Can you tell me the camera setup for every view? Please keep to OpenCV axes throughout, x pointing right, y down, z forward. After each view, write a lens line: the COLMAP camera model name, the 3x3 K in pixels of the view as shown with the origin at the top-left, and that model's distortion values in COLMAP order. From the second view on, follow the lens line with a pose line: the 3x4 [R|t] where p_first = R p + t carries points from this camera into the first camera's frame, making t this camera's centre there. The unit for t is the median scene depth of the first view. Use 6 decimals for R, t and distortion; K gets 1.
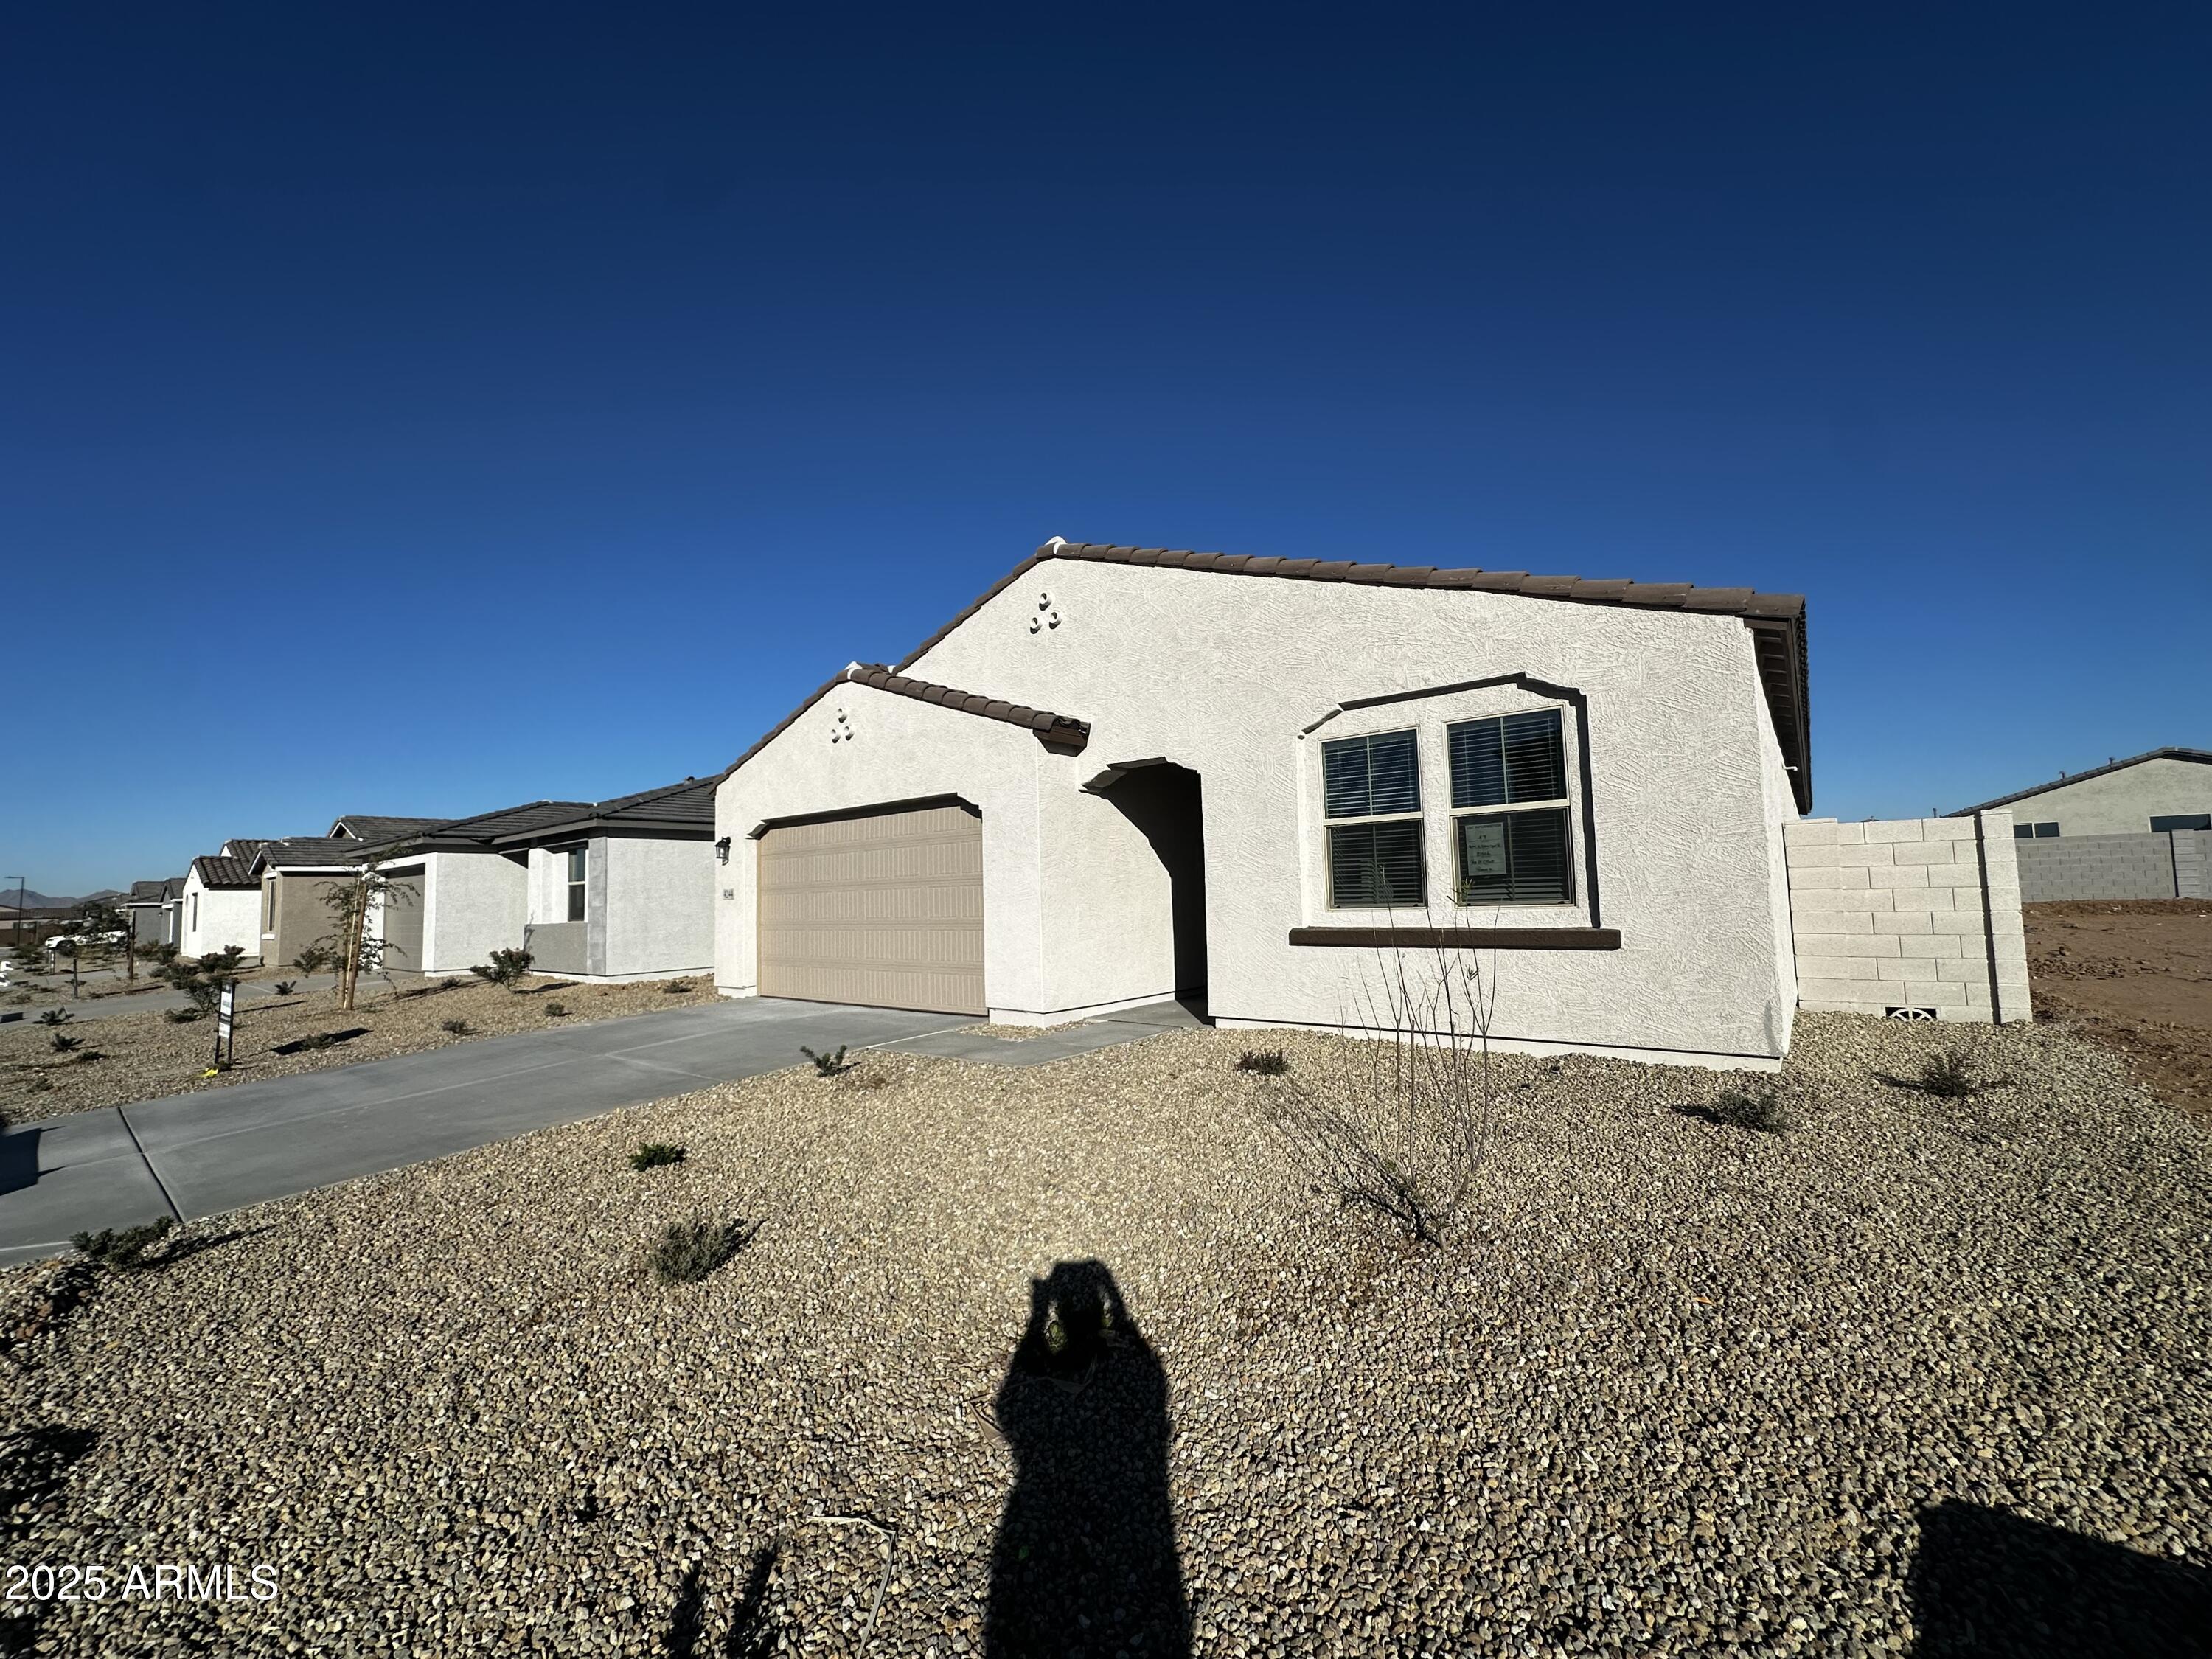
lens RADIAL K [[879.9, 0, 1108.3], [0, 879.9, 827.1], [0, 0, 1]] dist [-0.000200, -0.001174]
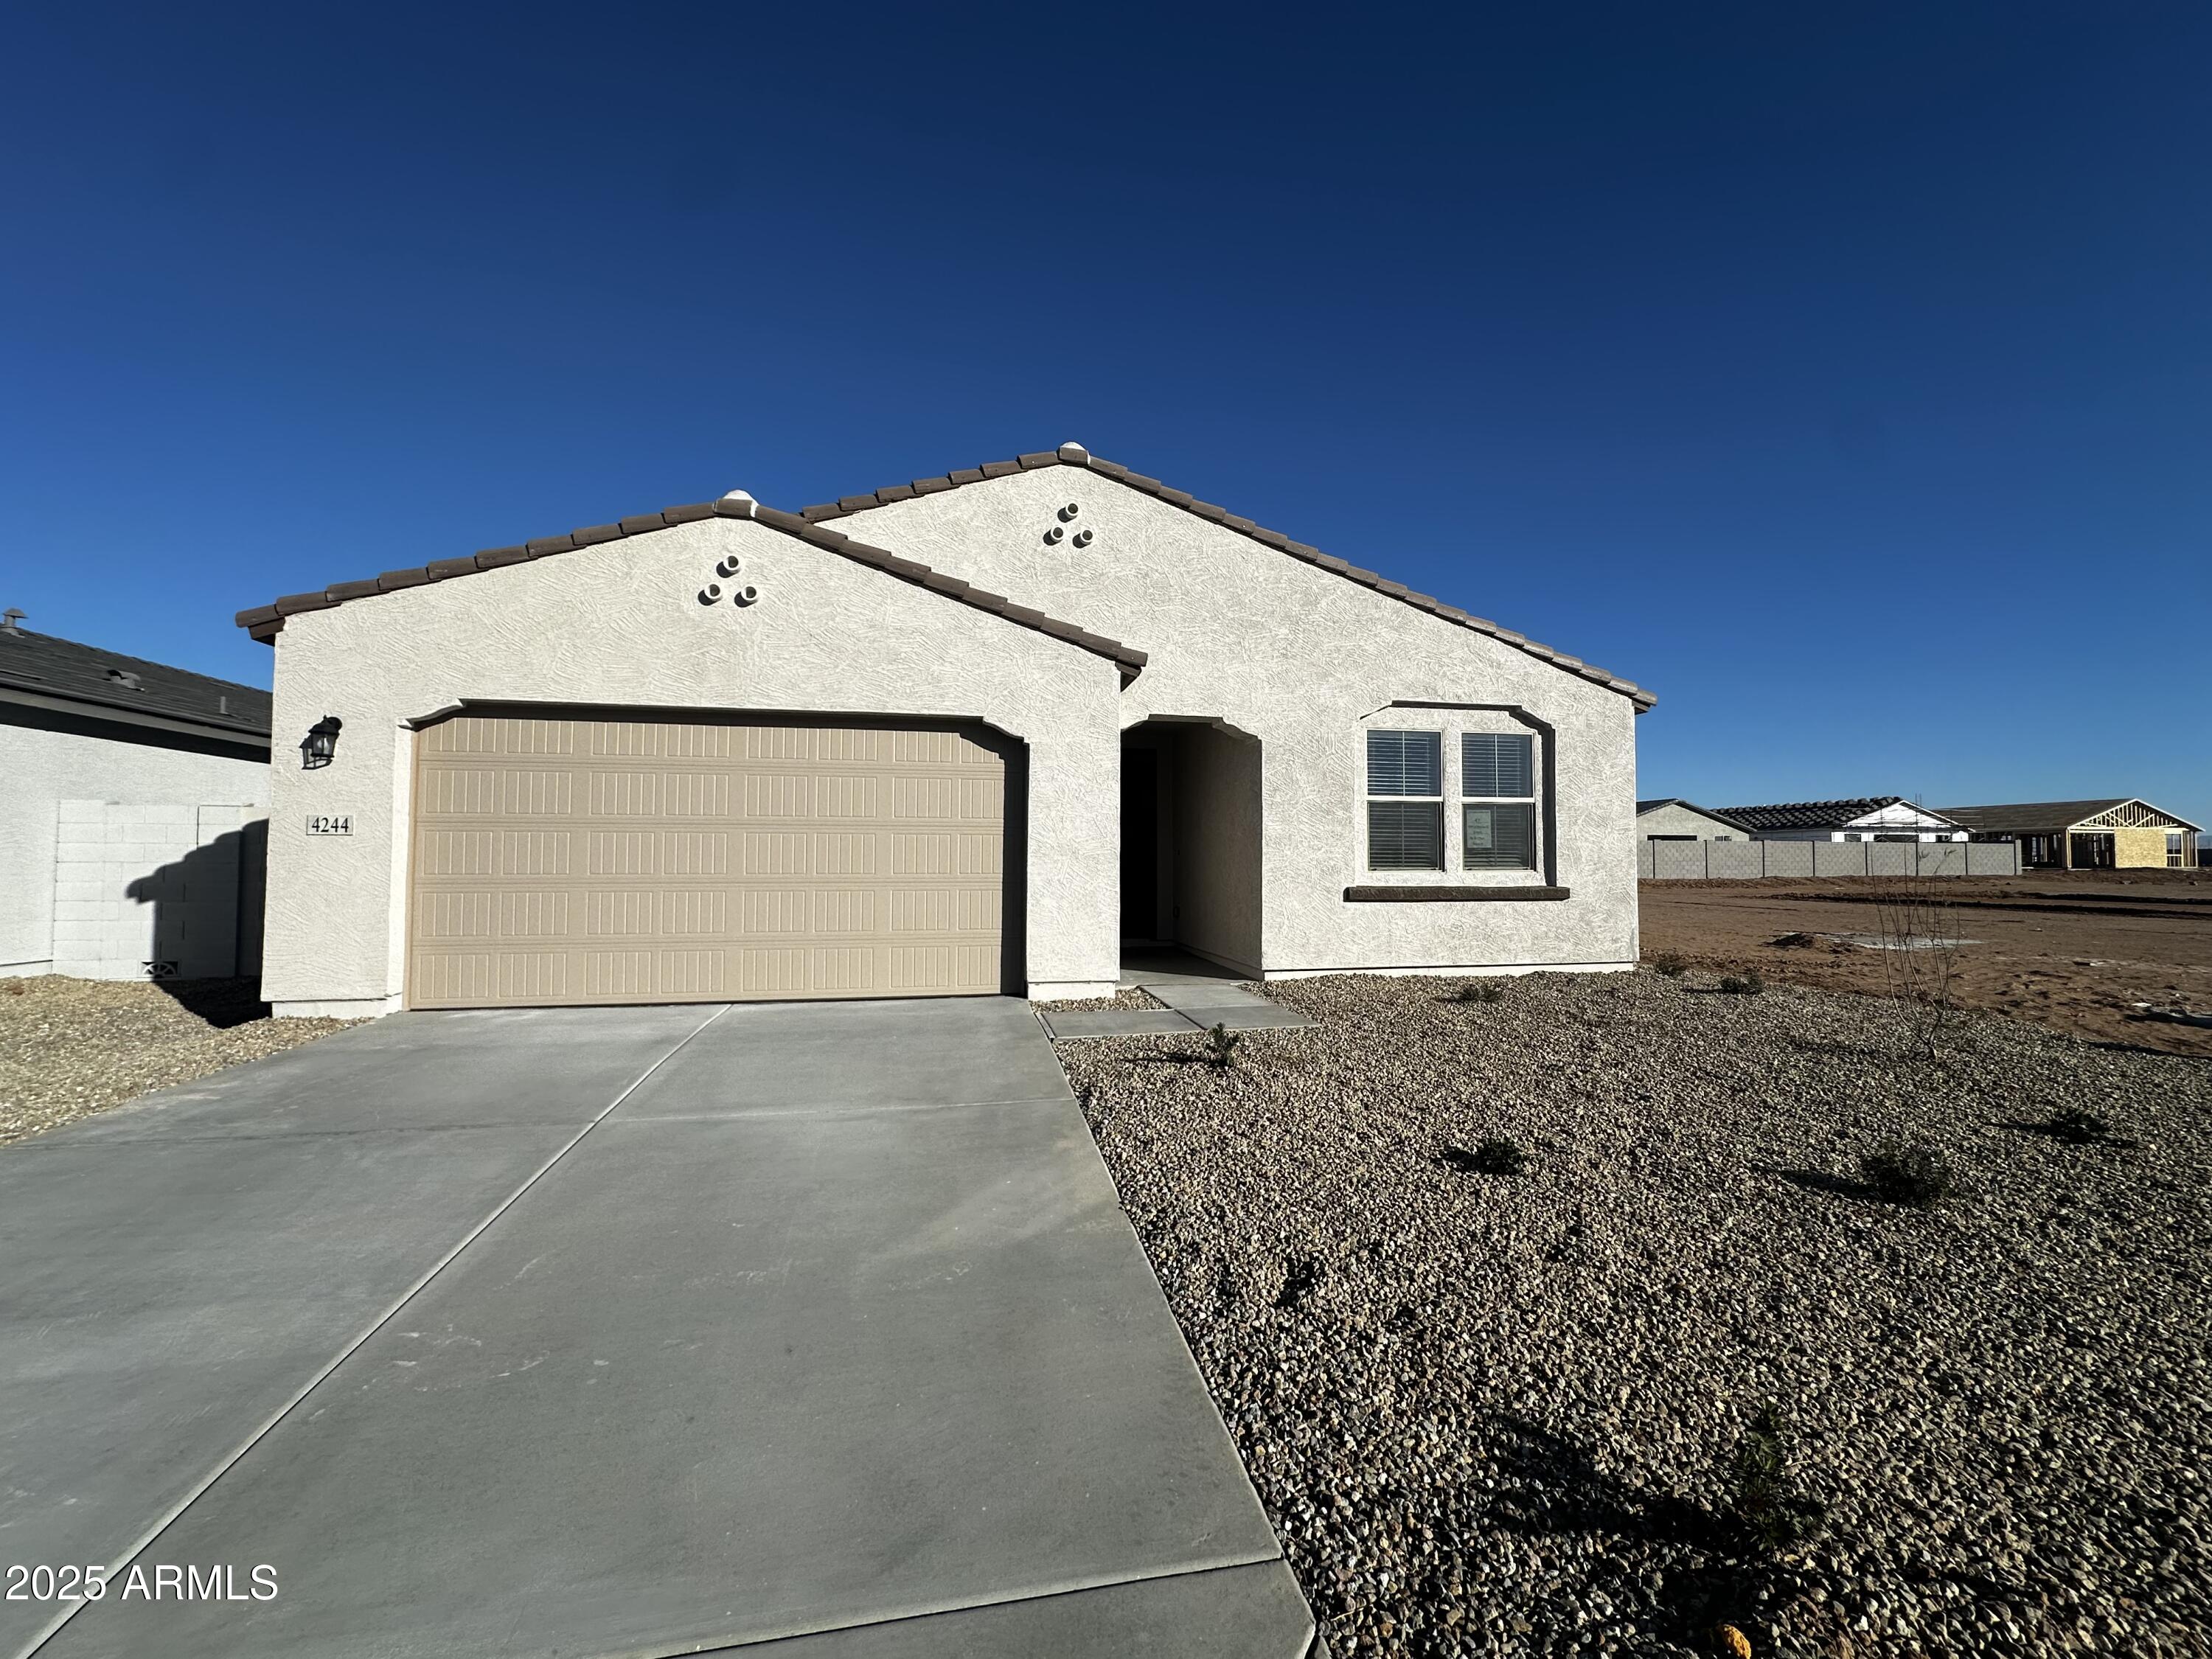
lens RADIAL K [[879.9, 0, 1109.2], [0, 879.9, 827.3], [0, 0, 1]] dist [-0.000200, -0.001174]
pose [[0.646066, 0.056574, 0.761182, -0.946730], [-0.081664, 0.996649, -0.004761, 0.073445], [-0.758900, -0.059085, 0.648521, 0.534000]]
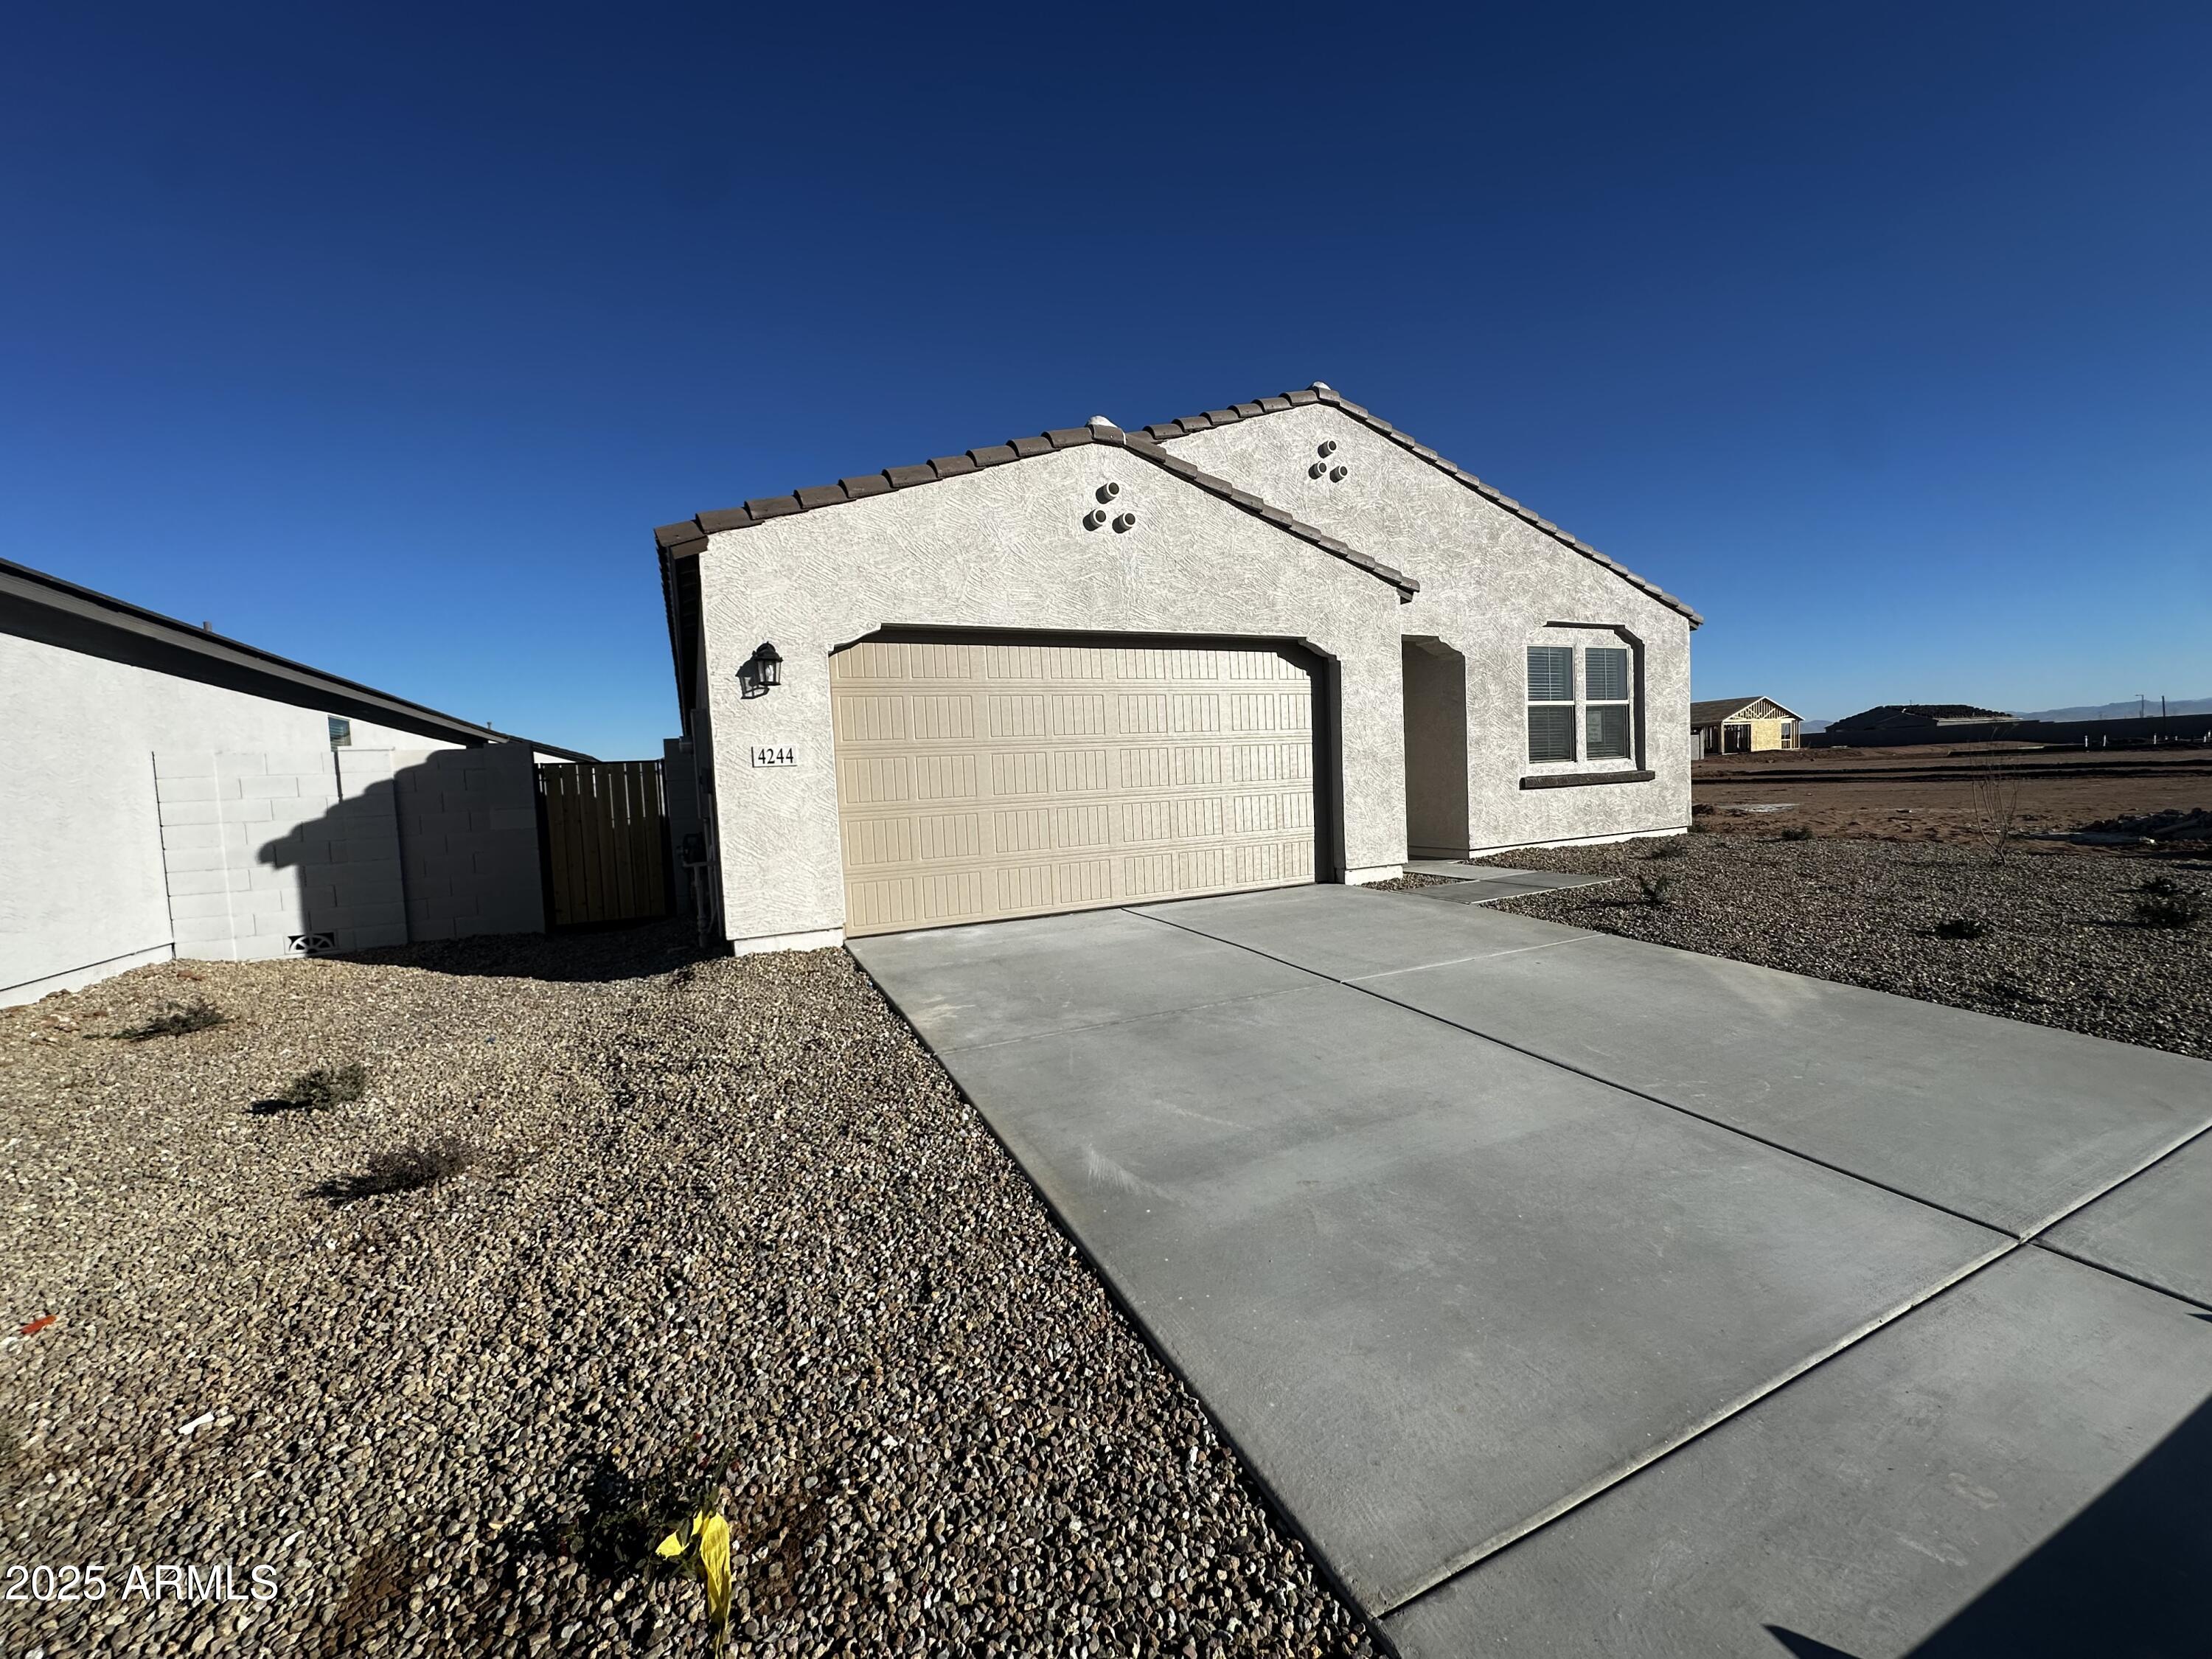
lens RADIAL K [[879.9, 0, 1111.3], [0, 879.9, 831.5], [0, 0, 1]] dist [-0.000200, -0.001174]
pose [[0.429558, -0.048871, 0.901716, -1.448678], [-0.037004, 0.996743, 0.071649, 0.134214], [-0.902281, -0.064145, 0.426351, 1.068376]]
